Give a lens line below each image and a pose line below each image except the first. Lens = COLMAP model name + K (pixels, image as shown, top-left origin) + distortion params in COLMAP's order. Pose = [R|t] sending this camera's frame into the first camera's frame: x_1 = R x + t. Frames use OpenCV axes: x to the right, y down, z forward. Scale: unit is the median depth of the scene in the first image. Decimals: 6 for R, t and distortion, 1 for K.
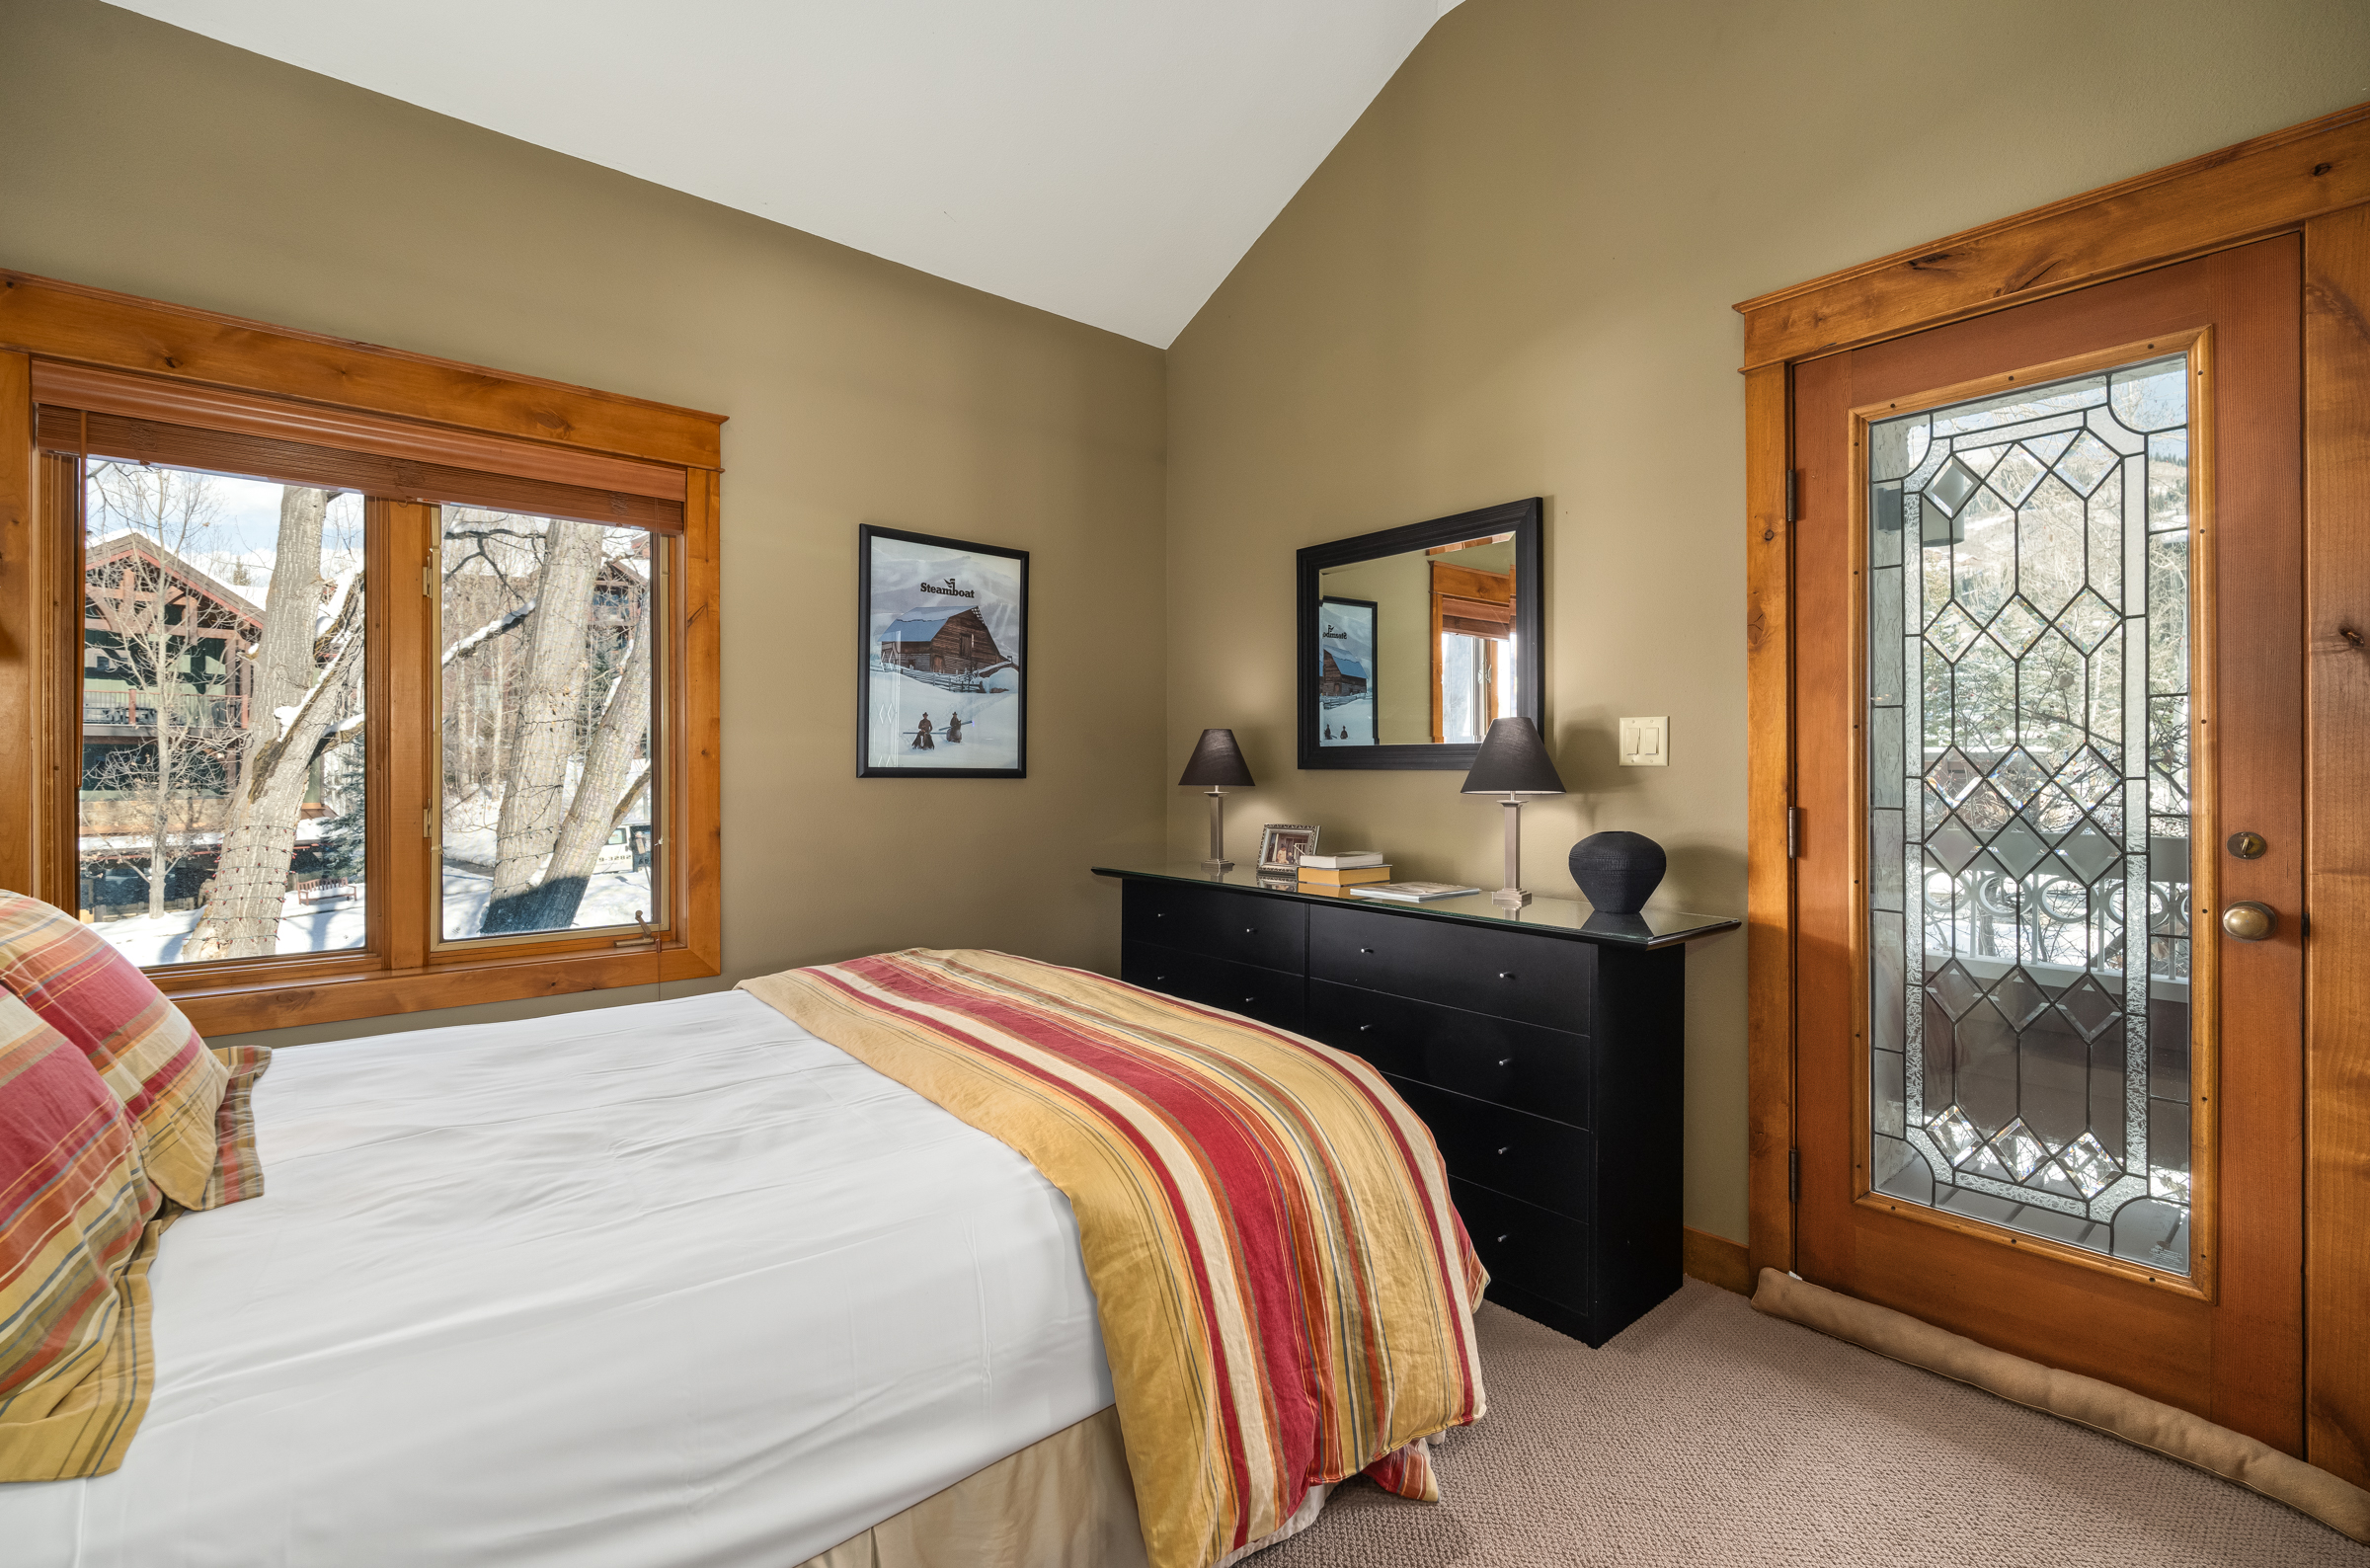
lens RADIAL K [[1059.0, 0, 1196.6], [0, 1059.0, 782.7], [0, 0, 1]] dist [-0.003192, -0.000153]
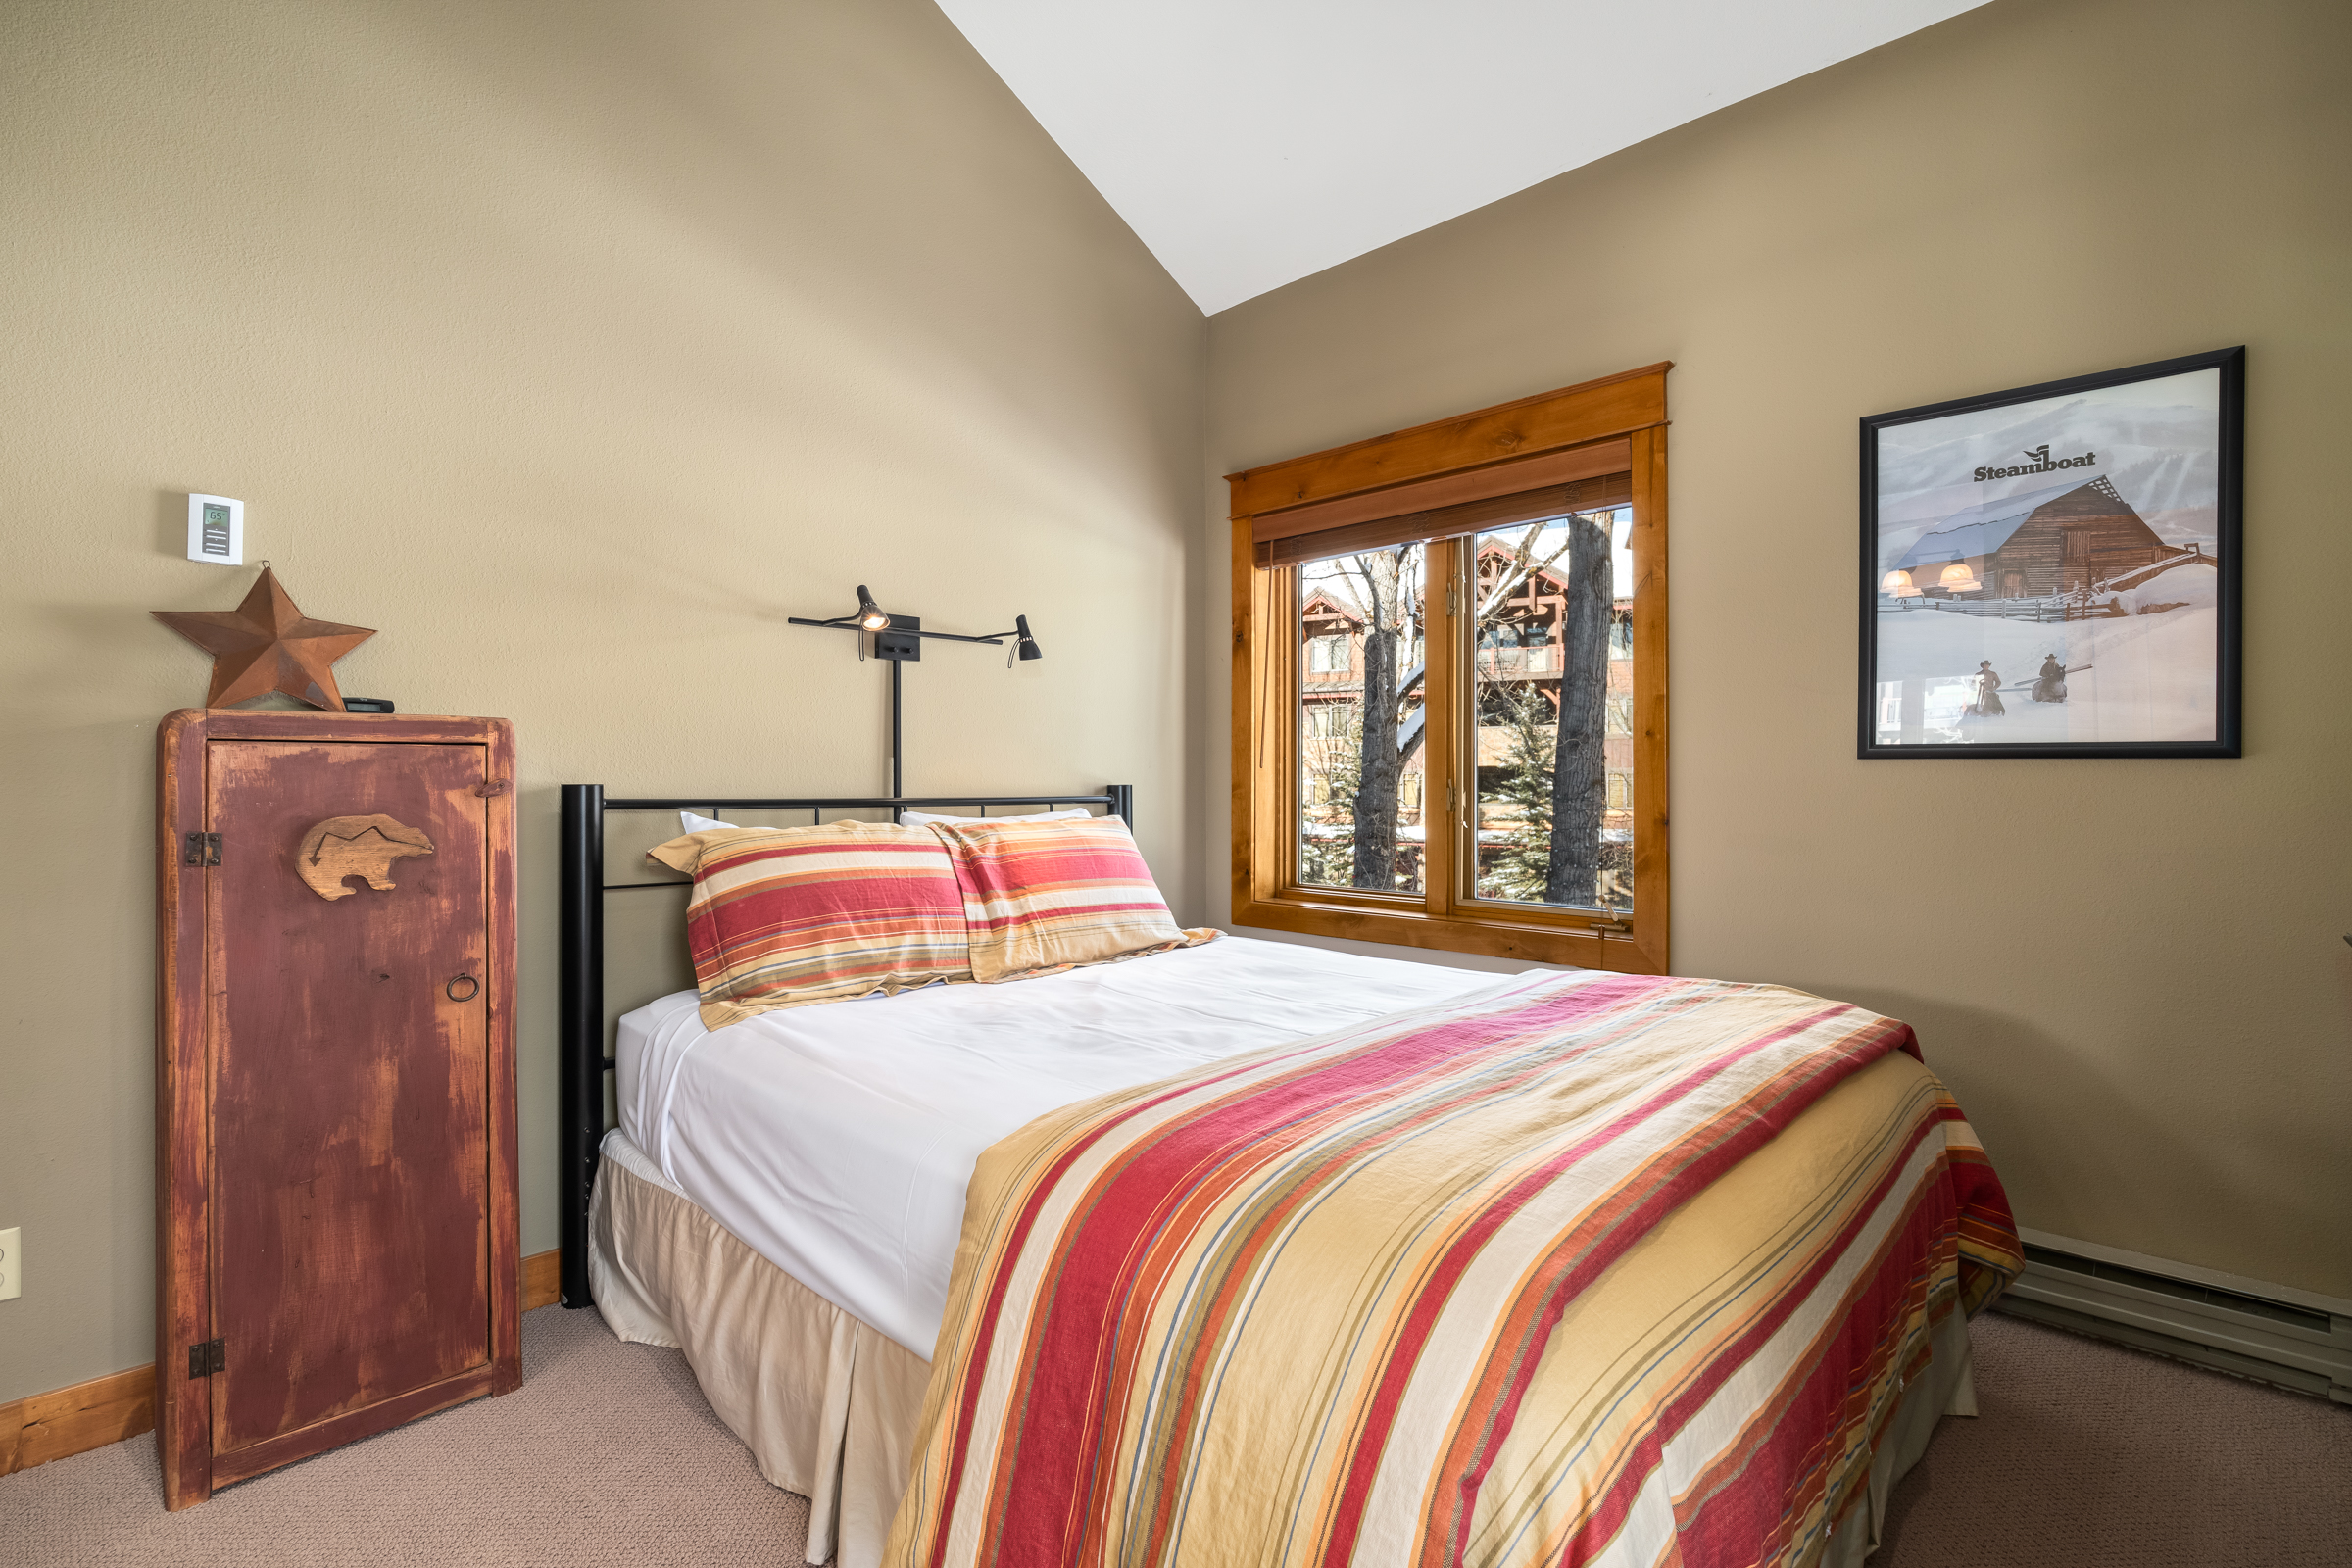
lens RADIAL K [[1051.0, 0, 1174.2], [0, 1051.0, 759.5], [0, 0, 1]] dist [-0.003192, -0.000153]
pose [[0.098007, -0.015713, -0.995062, 0.343976], [-0.013478, 0.999763, -0.017114, 0.014019], [0.995094, 0.015089, 0.097772, 0.420579]]
